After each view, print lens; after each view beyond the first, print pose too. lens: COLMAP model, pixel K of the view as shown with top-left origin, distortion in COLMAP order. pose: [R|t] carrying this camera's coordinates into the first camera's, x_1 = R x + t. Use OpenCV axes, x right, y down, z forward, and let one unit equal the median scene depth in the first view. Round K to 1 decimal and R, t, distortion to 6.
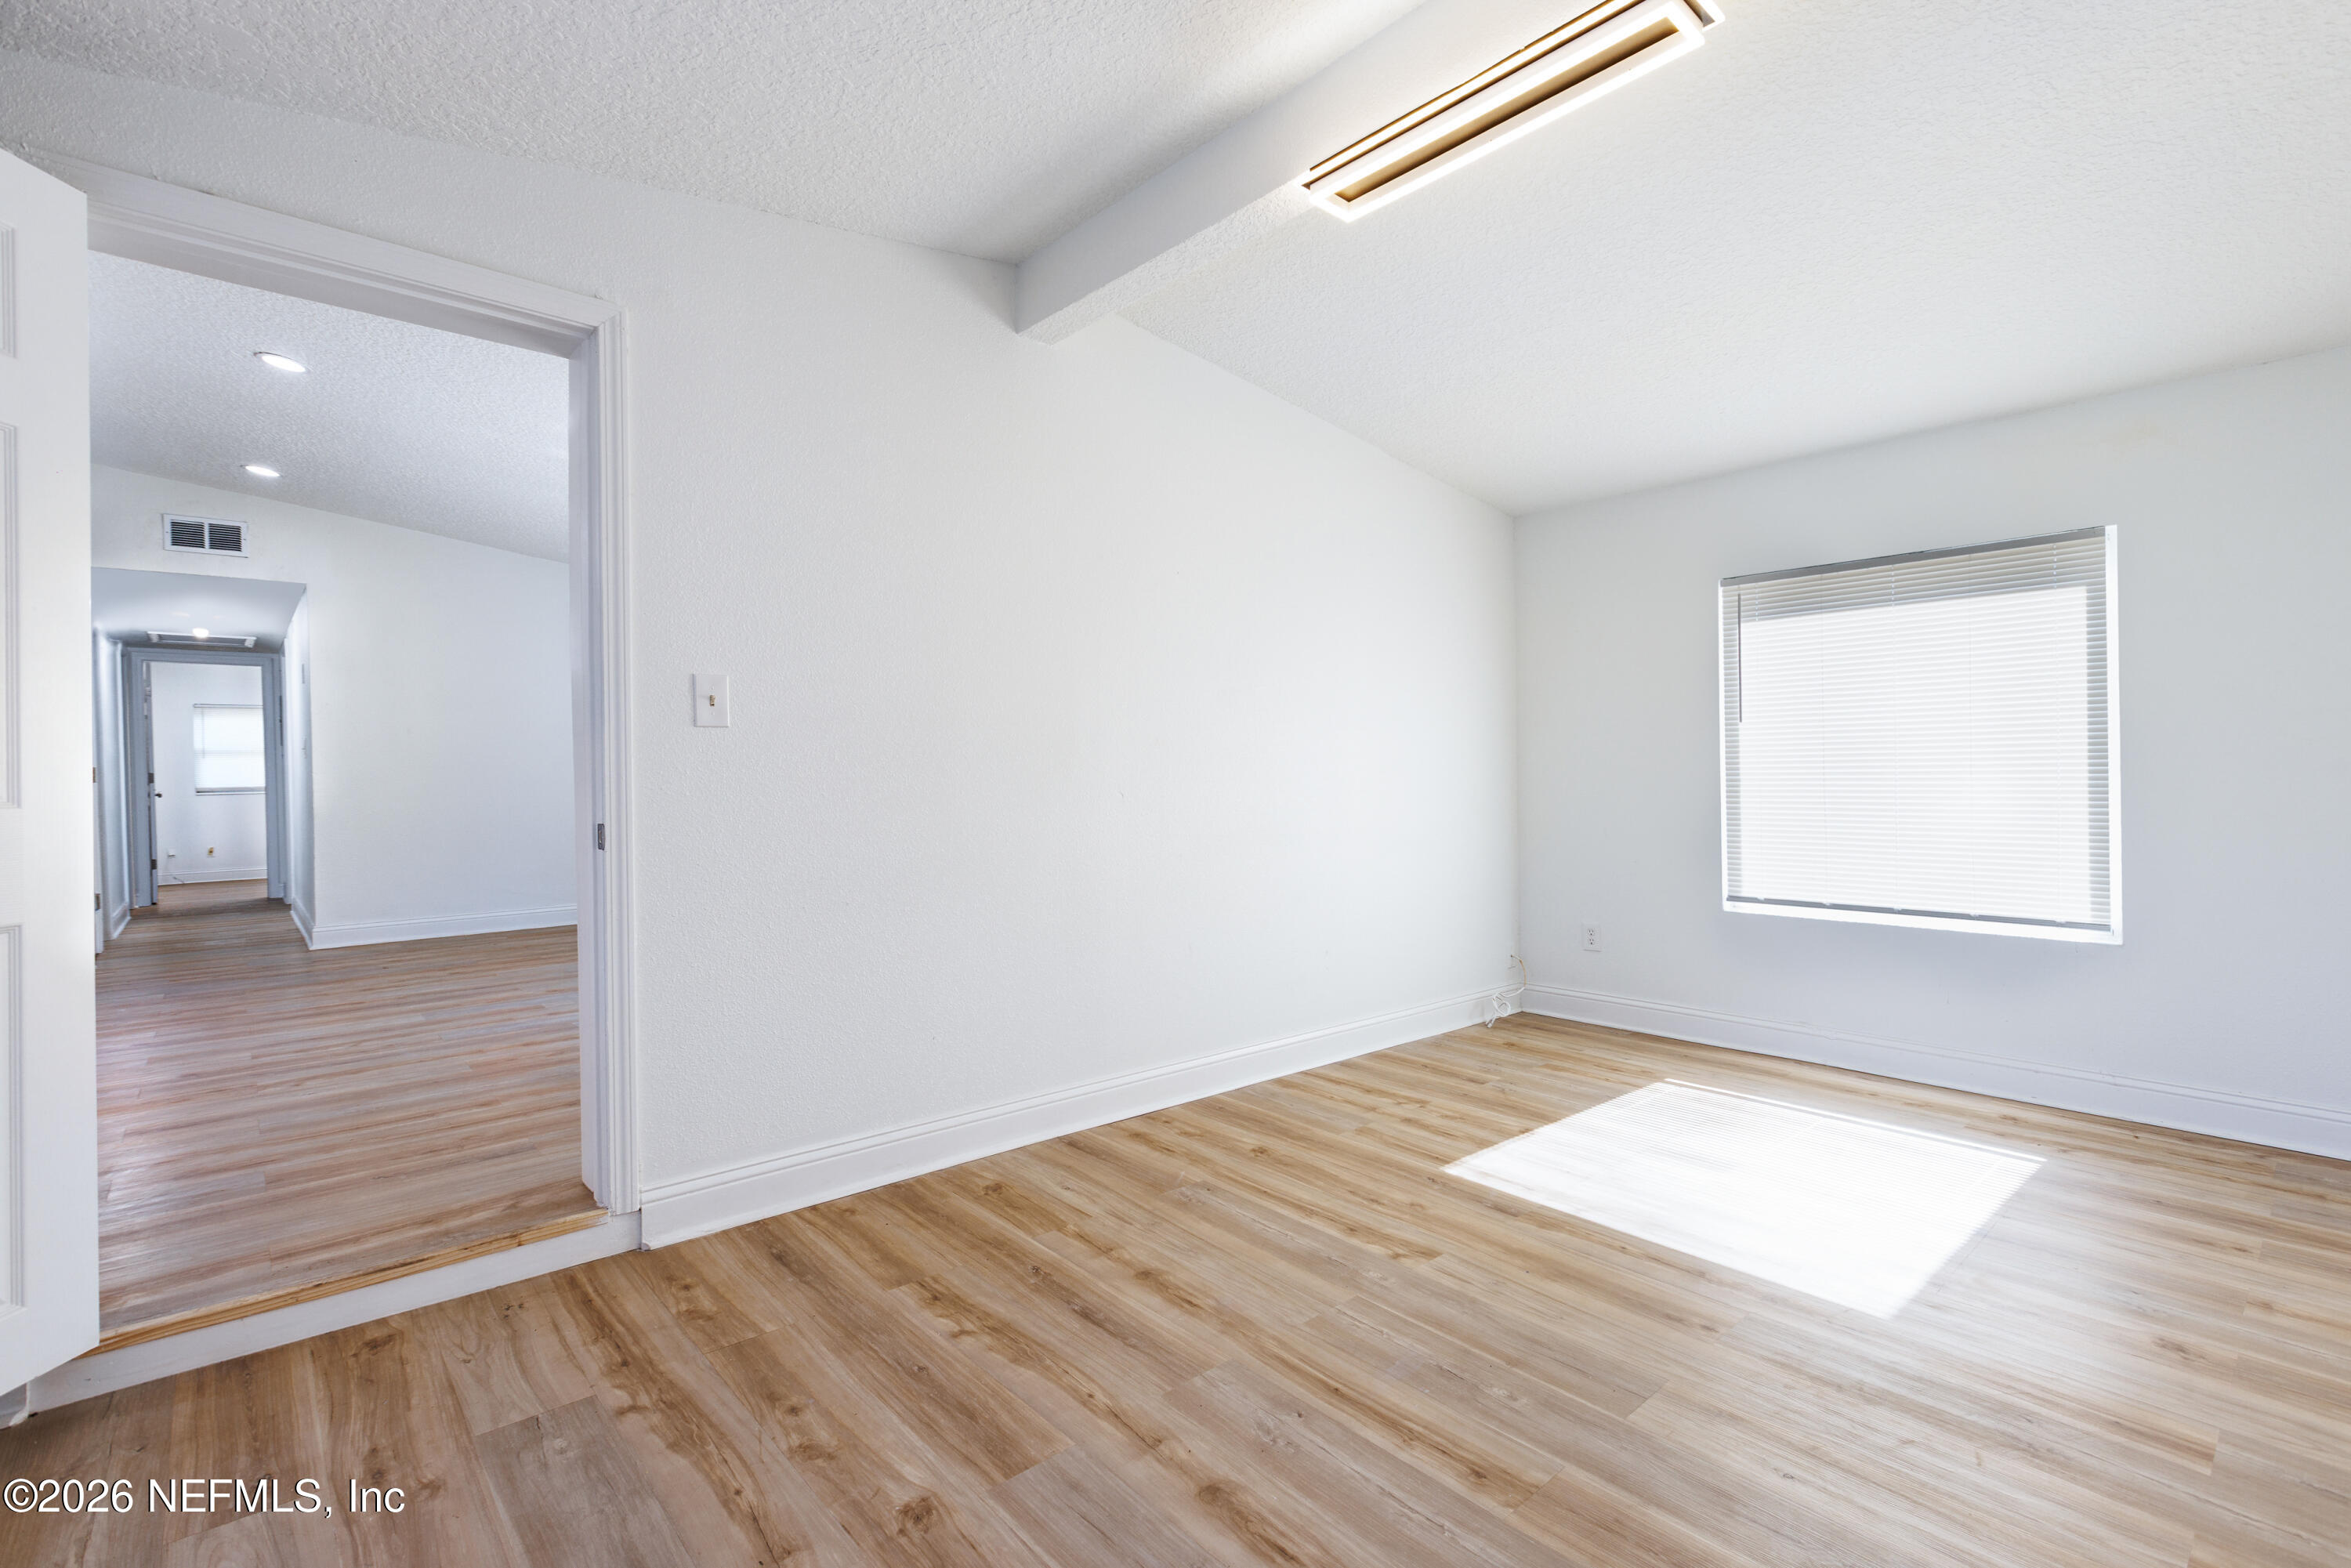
lens RADIAL K [[1067.1, 0, 1171.8], [0, 1067.1, 774.8], [0, 0, 1]] dist [-0.001835, -0.000502]
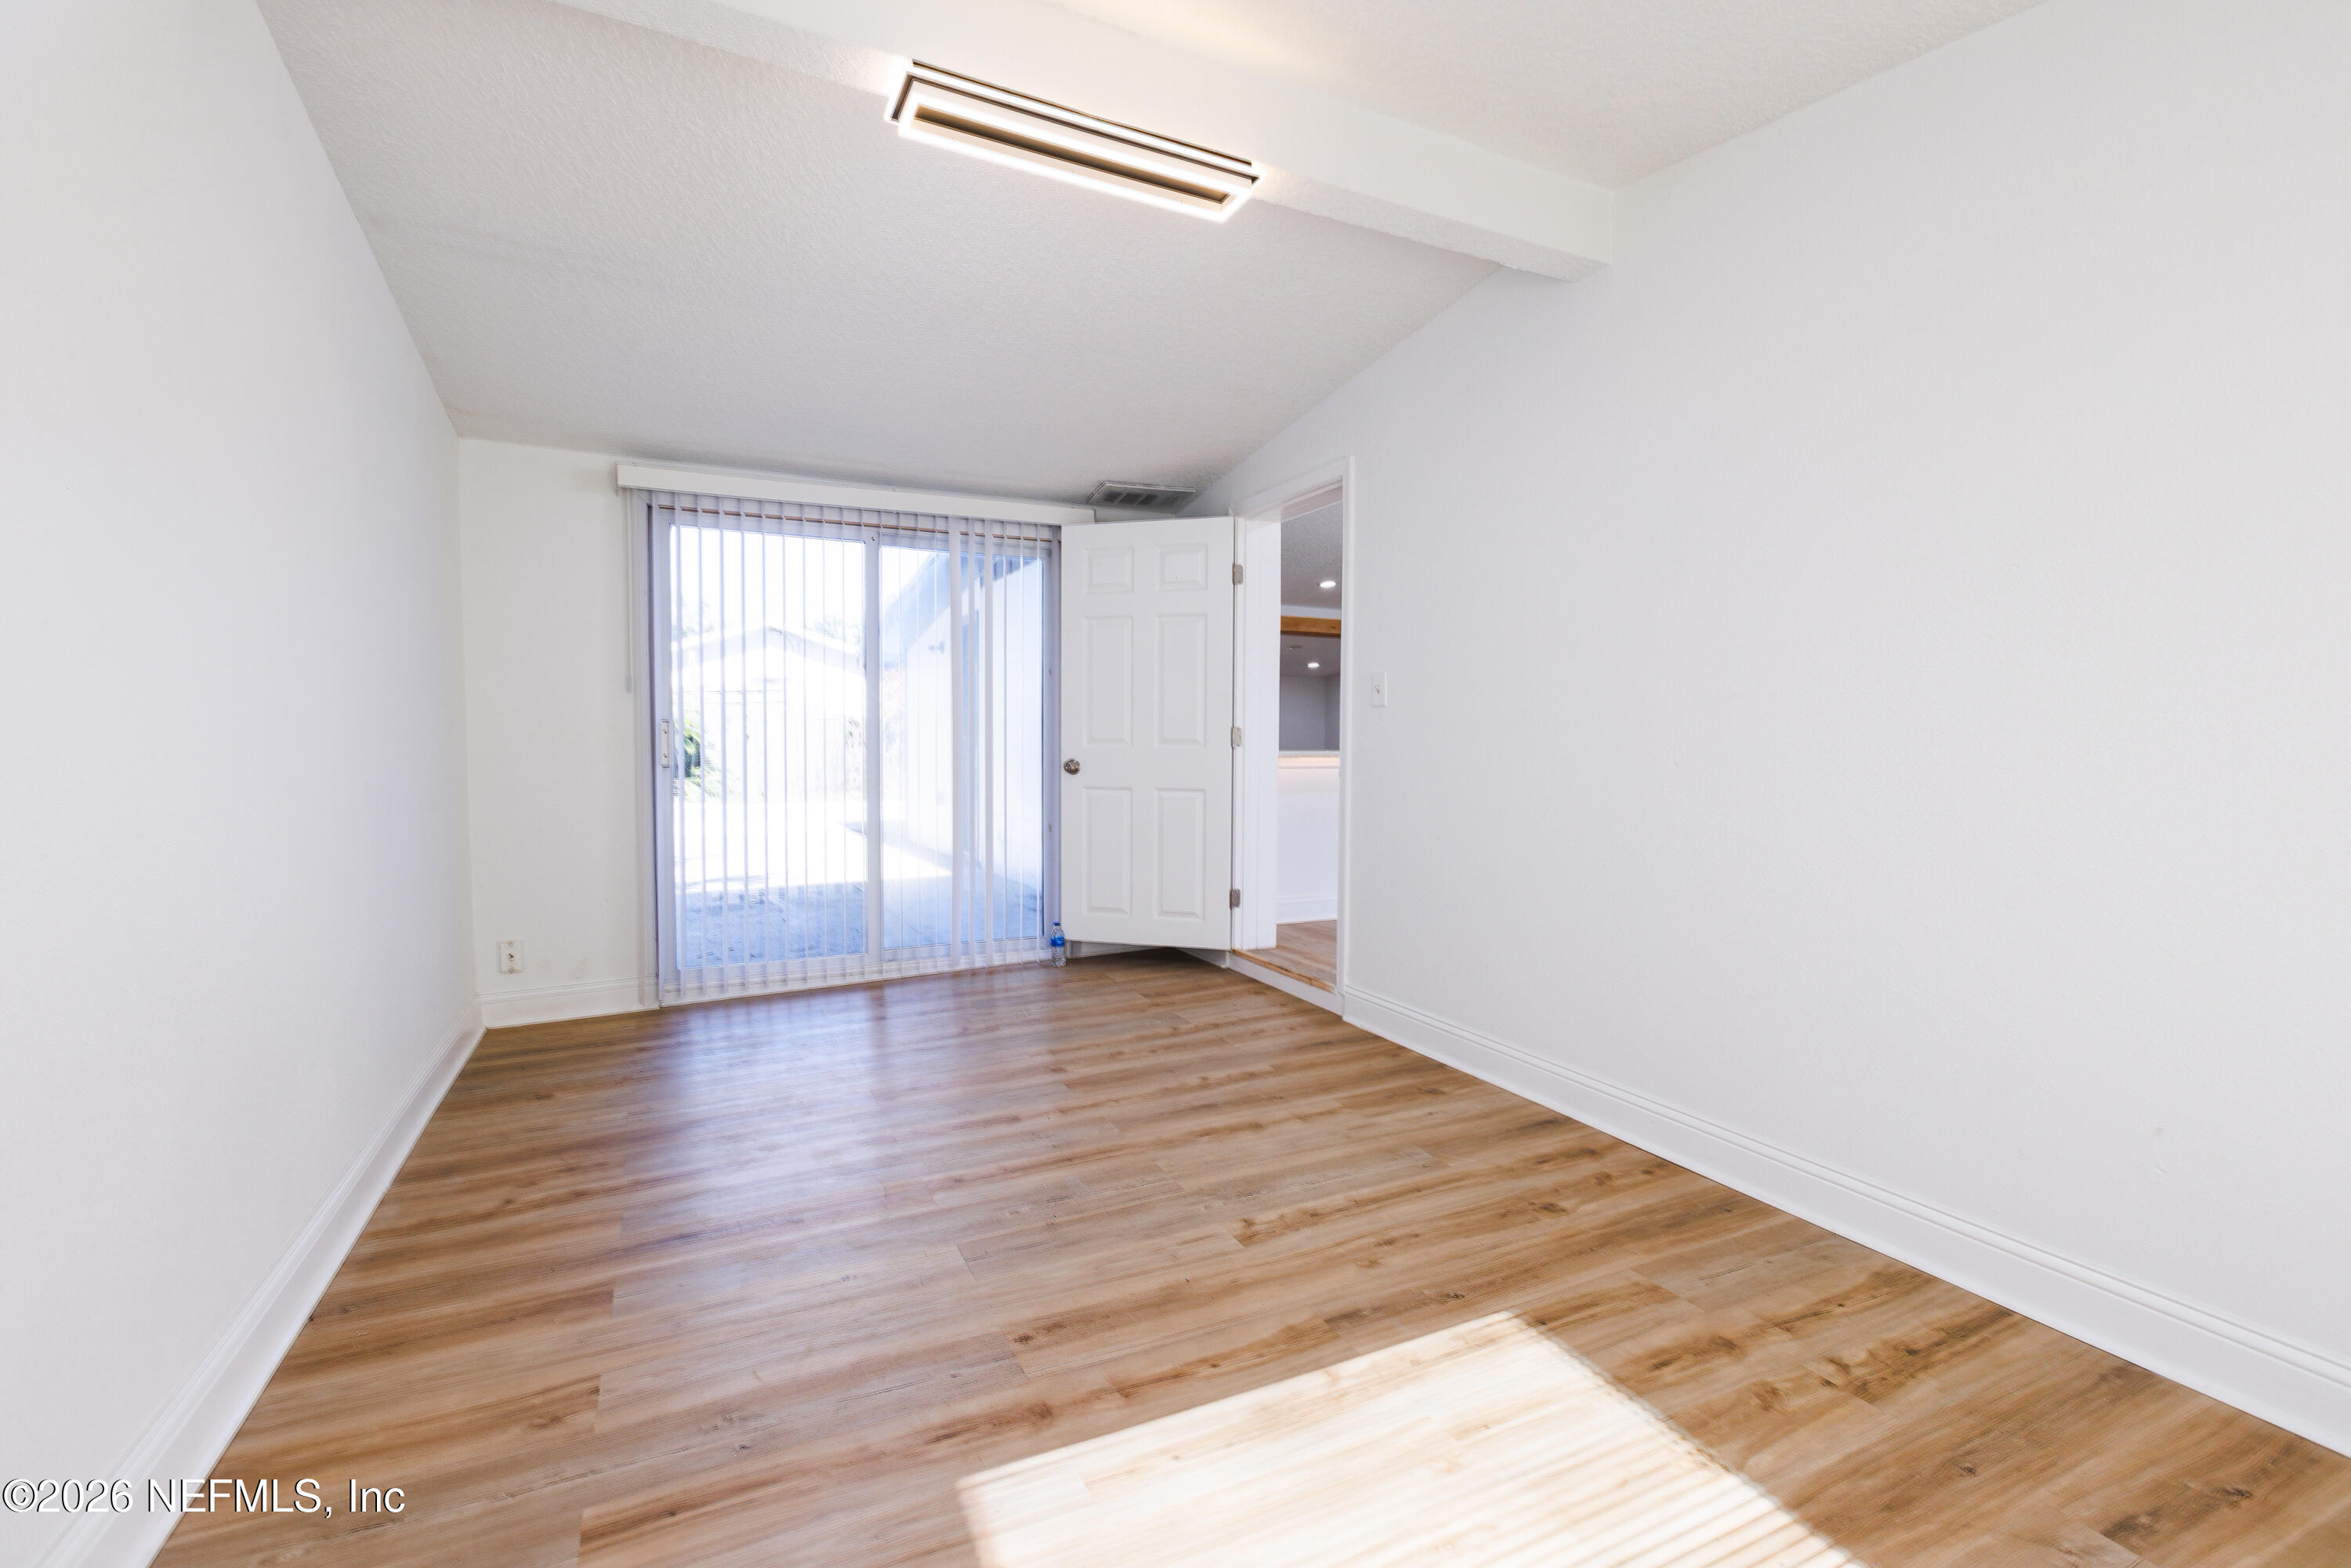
lens RADIAL K [[1067.1, 0, 1213.6], [0, 1067.1, 754.4], [0, 0, 1]] dist [-0.001835, -0.000502]
pose [[-0.241578, 0.030692, -0.969896, 1.091442], [-0.003077, 0.999470, 0.032395, -0.025505], [0.970377, 0.010811, -0.241355, 1.106766]]
